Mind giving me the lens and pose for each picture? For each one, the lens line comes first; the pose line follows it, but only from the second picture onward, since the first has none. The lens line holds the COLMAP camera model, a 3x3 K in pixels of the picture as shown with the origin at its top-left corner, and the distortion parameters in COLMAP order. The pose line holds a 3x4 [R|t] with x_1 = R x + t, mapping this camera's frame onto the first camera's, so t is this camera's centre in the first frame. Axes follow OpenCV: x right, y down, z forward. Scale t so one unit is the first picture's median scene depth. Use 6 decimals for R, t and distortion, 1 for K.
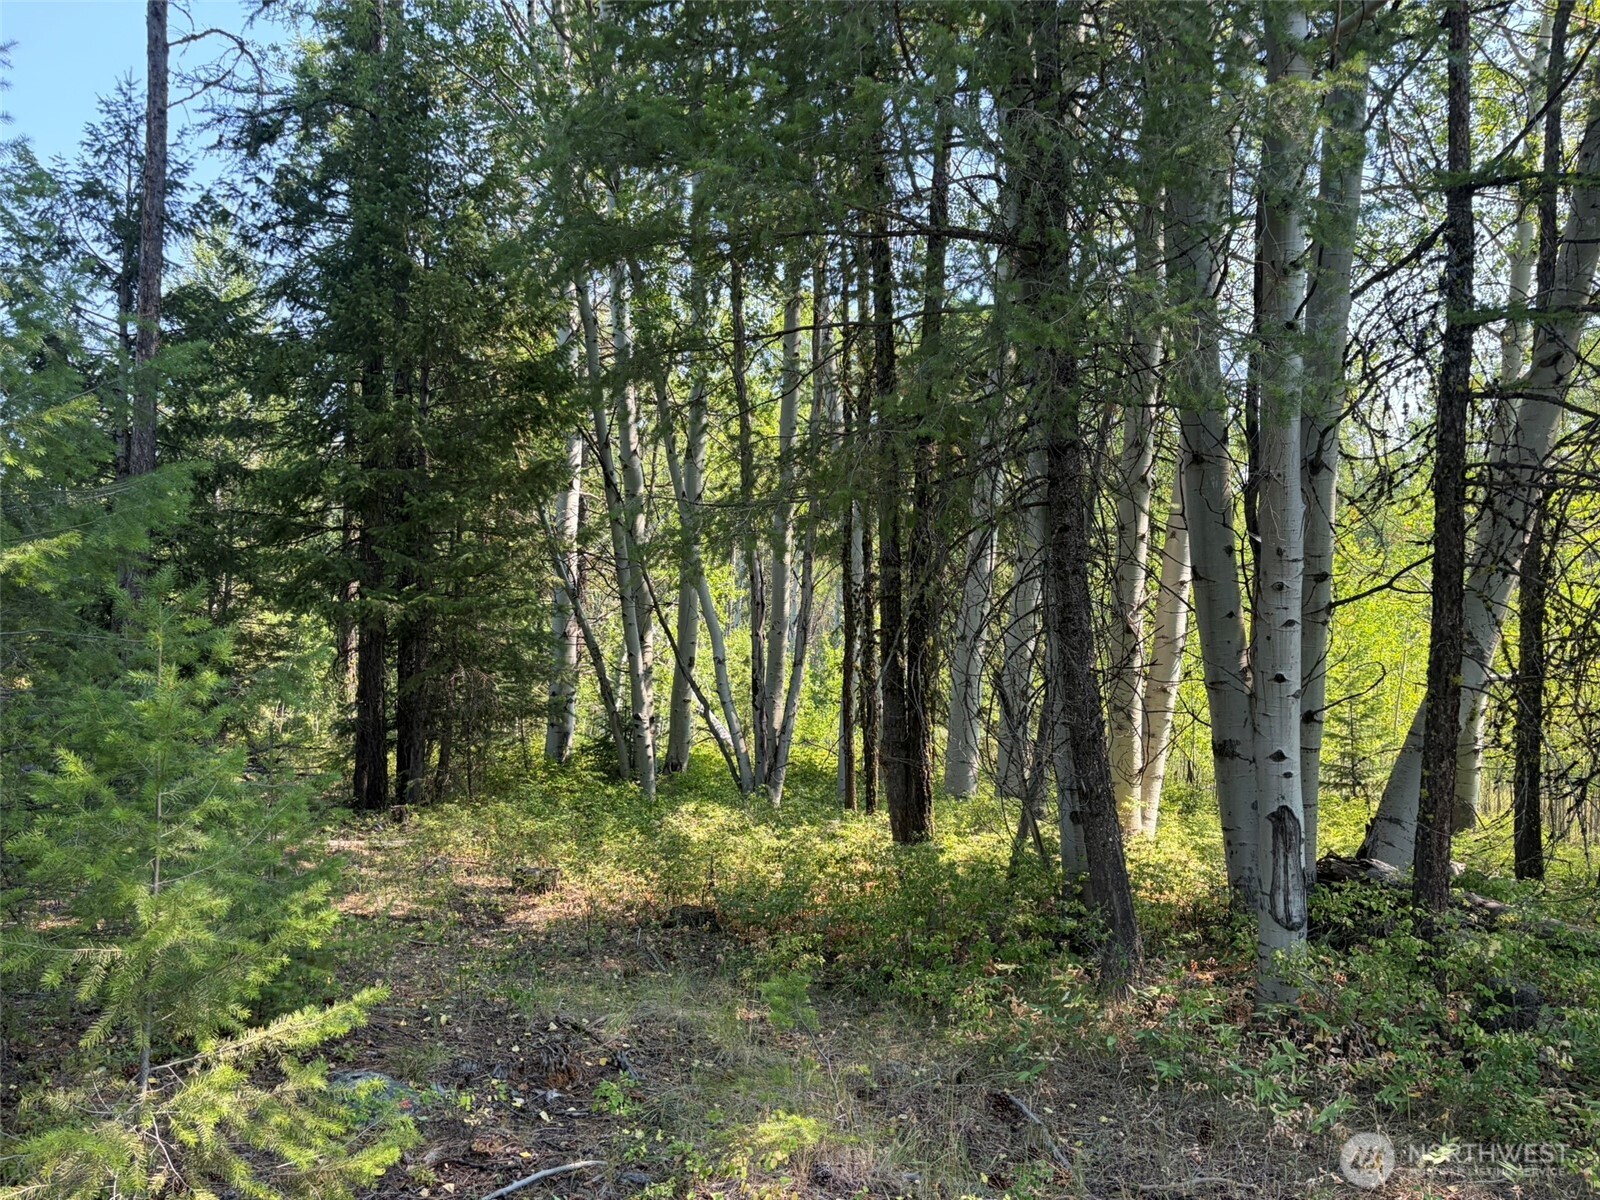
lens RADIAL K [[1196.7, 0, 789.5], [0, 1196.7, 610.5], [0, 0, 1]] dist [0.031404, -0.036771]
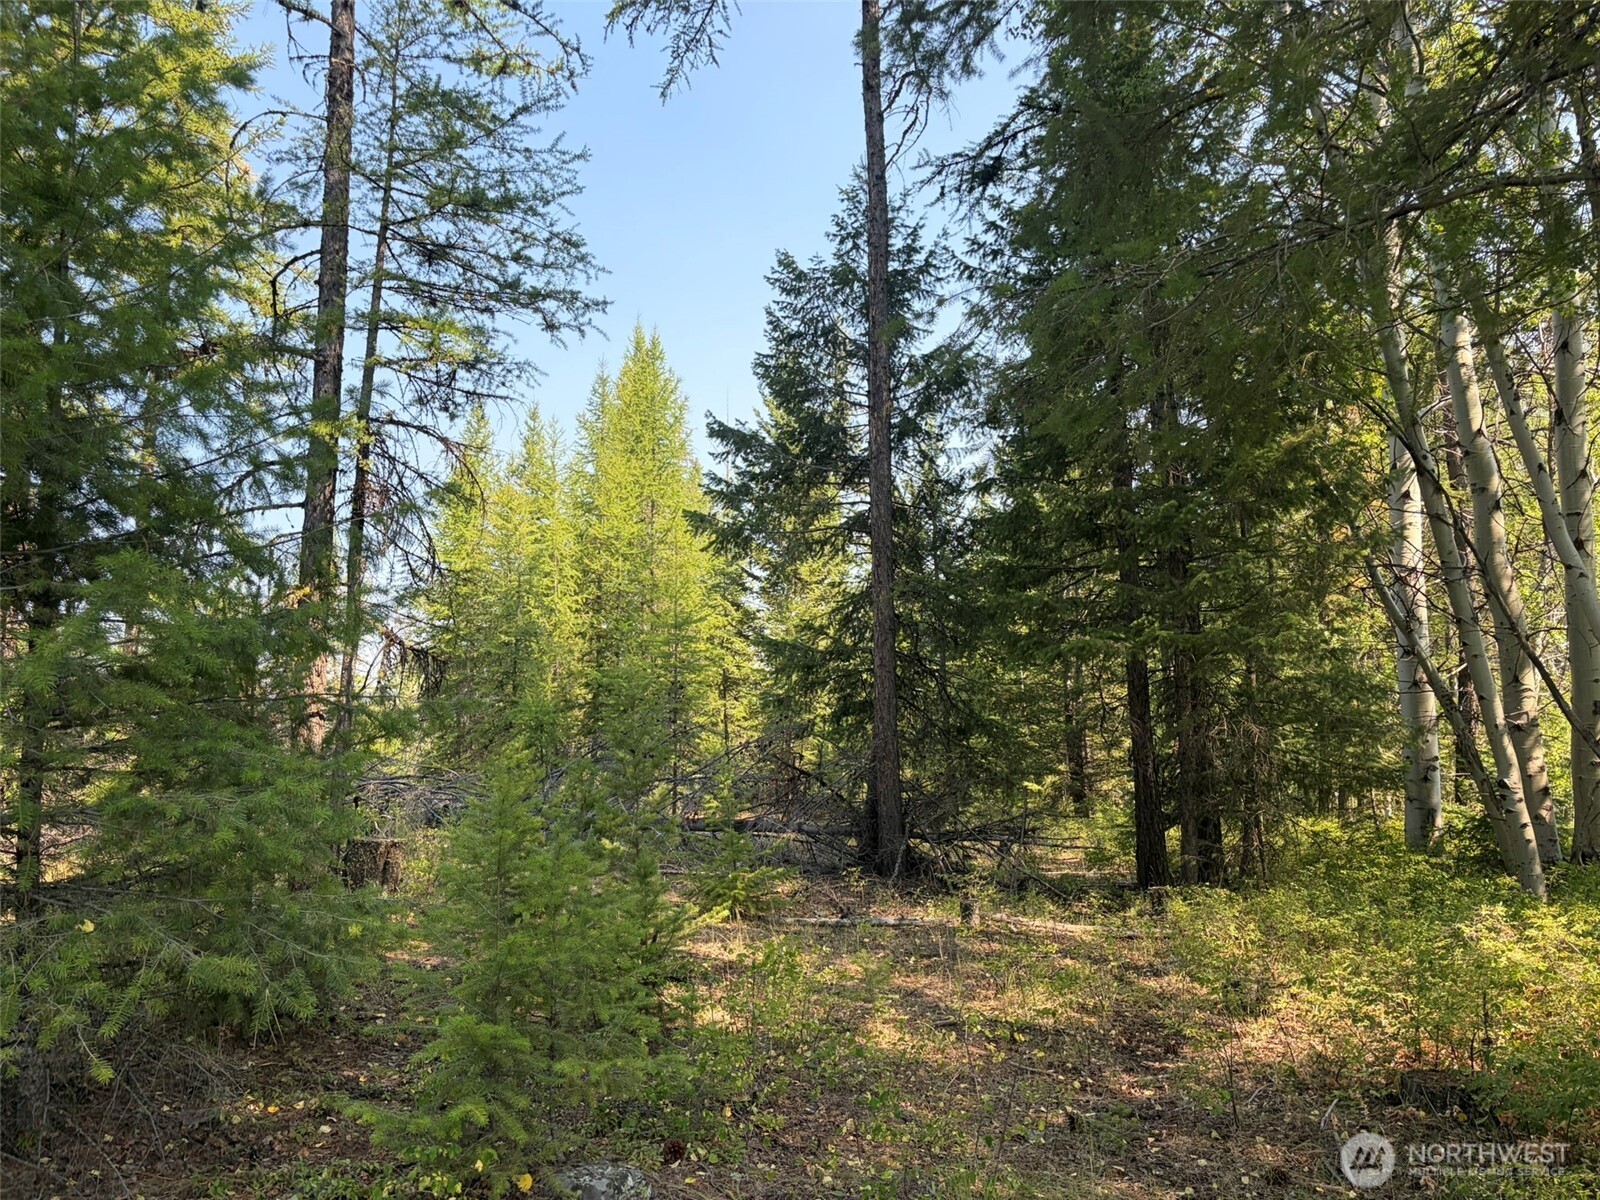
lens RADIAL K [[1196.7, 0, 795.6], [0, 1196.7, 609.2], [0, 0, 1]] dist [0.031404, -0.036771]
pose [[0.735502, -0.098307, -0.670353, 0.066547], [0.049568, 0.994574, -0.091468, 0.034572], [0.675707, 0.034047, 0.736383, 0.206136]]
